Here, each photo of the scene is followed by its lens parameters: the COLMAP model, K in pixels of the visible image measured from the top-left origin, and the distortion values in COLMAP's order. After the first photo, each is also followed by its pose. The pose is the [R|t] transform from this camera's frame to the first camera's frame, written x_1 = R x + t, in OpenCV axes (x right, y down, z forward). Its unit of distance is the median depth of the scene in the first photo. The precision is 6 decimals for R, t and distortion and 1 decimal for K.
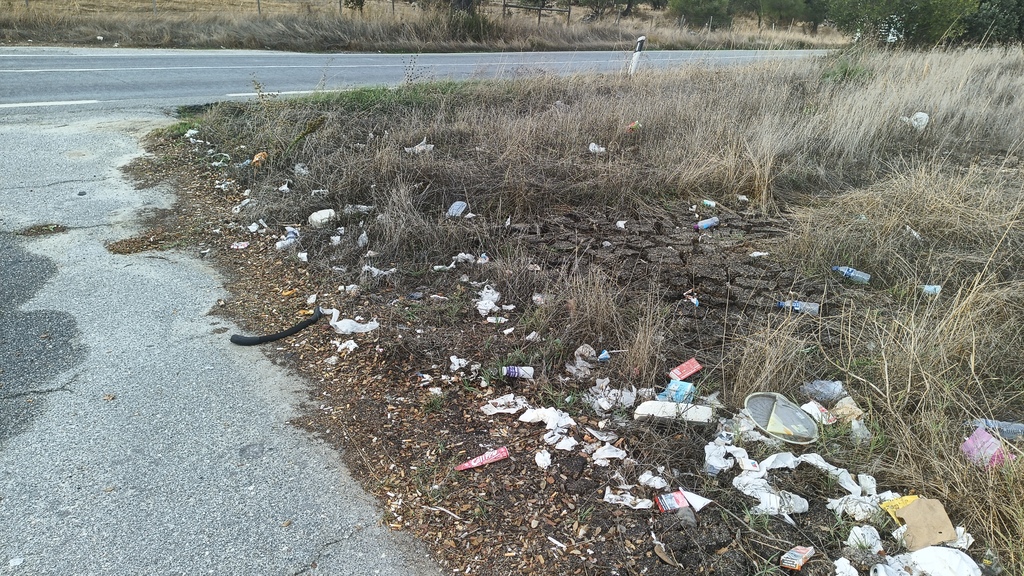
lens RADIAL K [[706.5, 0, 512.0], [0, 706.5, 288.0], [0, 0, 1]] dist [0.050604, -0.075957]
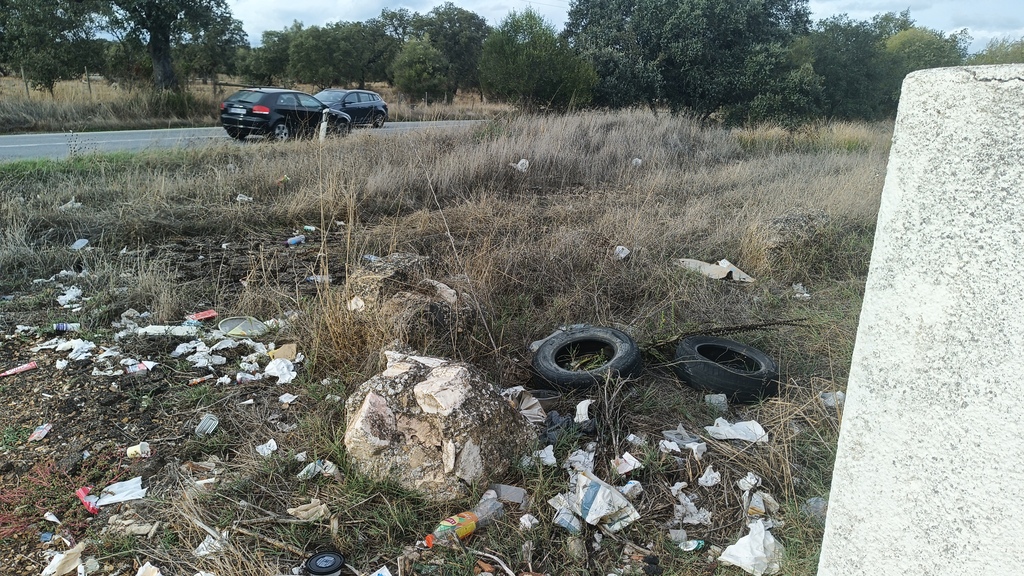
lens RADIAL K [[706.5, 0, 512.0], [0, 706.5, 288.0], [0, 0, 1]] dist [0.050604, -0.075957]
pose [[0.945048, -0.104601, 0.309747, 0.222185], [0.134274, 0.988024, -0.076021, 0.142721], [-0.298085, 0.113435, 0.947775, -0.340897]]
